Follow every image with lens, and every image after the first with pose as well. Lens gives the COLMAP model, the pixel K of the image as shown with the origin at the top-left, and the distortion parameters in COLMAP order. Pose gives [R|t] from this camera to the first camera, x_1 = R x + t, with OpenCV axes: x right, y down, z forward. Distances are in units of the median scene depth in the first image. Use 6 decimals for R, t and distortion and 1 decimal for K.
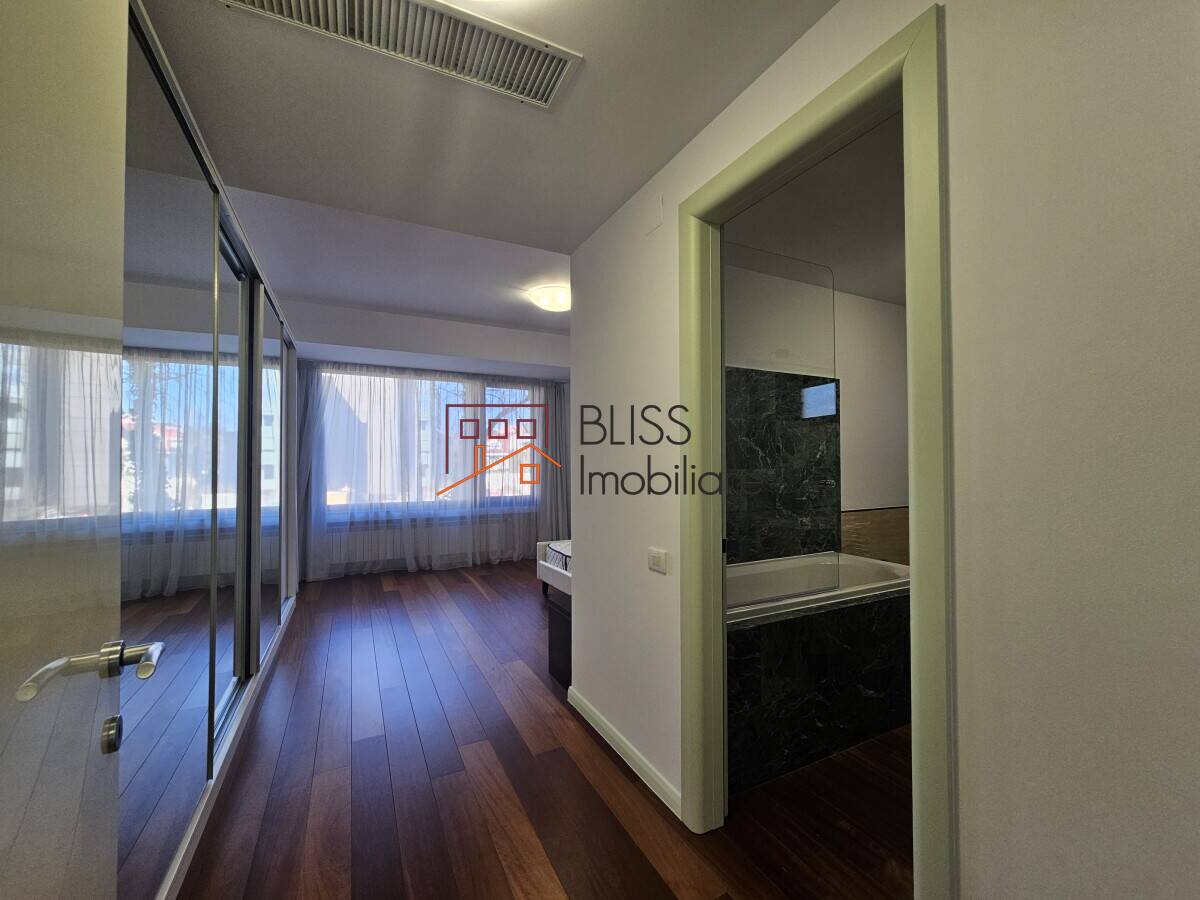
lens RADIAL K [[491.1, 0, 598.7], [0, 491.1, 454.6], [0, 0, 1]] dist [-0.001160, 0.000315]
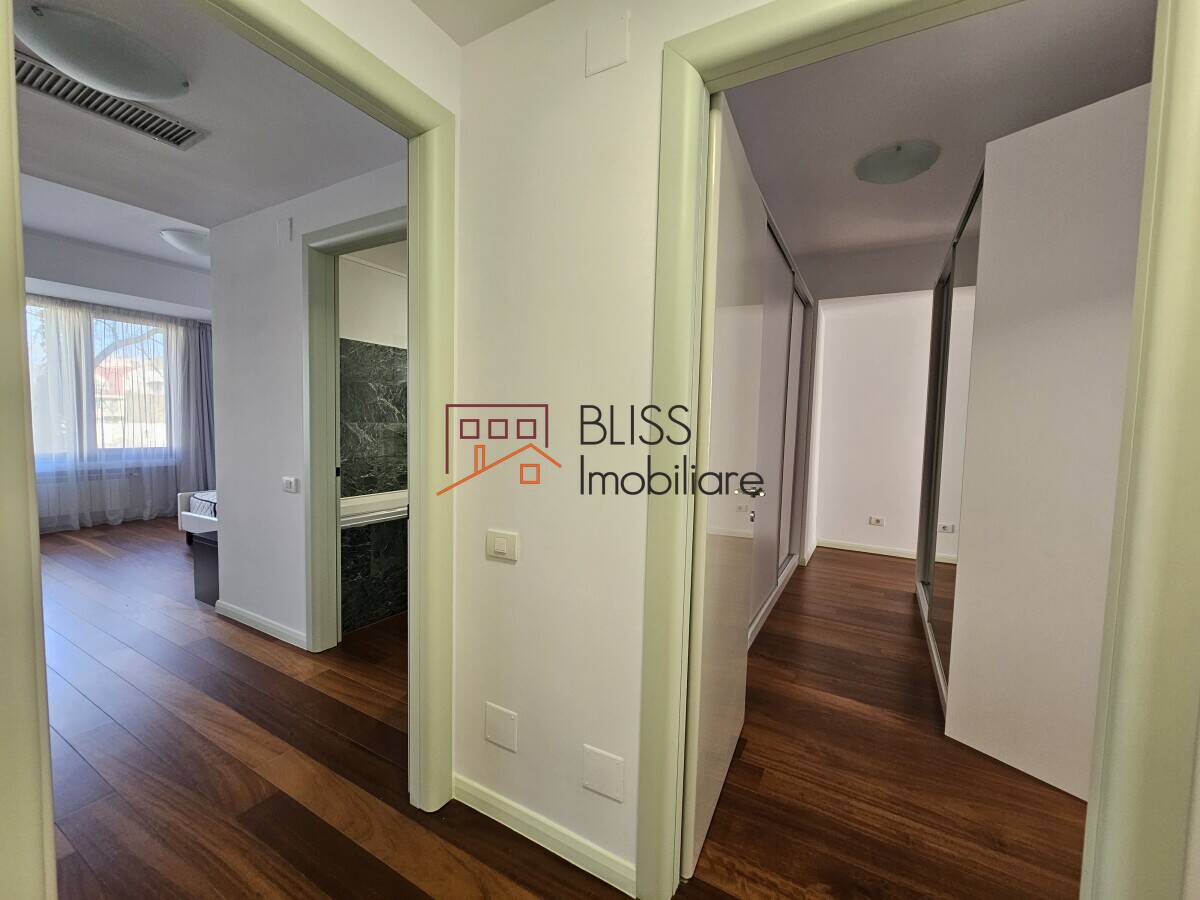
lens RADIAL K [[491.1, 0, 597.4], [0, 491.1, 457.0], [0, 0, 1]] dist [-0.001160, 0.000315]
pose [[0.832716, -0.010067, 0.553609, 0.043172], [-0.040779, 0.996004, 0.079449, -0.006319], [-0.552197, -0.088734, 0.828978, -0.378775]]
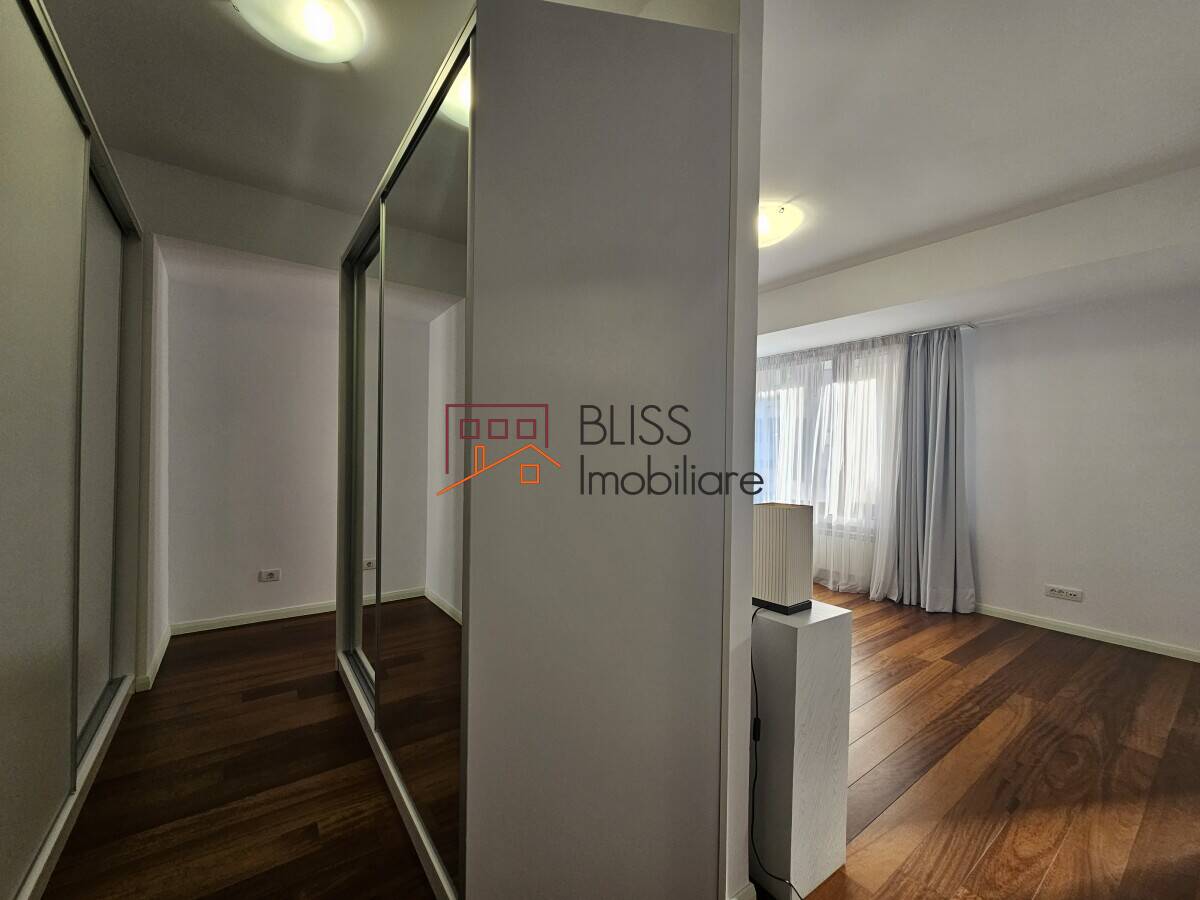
lens RADIAL K [[491.1, 0, 608.8], [0, 491.1, 454.2], [0, 0, 1]] dist [-0.001160, 0.000315]
pose [[-0.178571, 0.002883, 0.983923, 0.361812], [-0.035264, 0.999334, -0.009329, -0.012287], [-0.983295, -0.036363, -0.178351, -0.170535]]
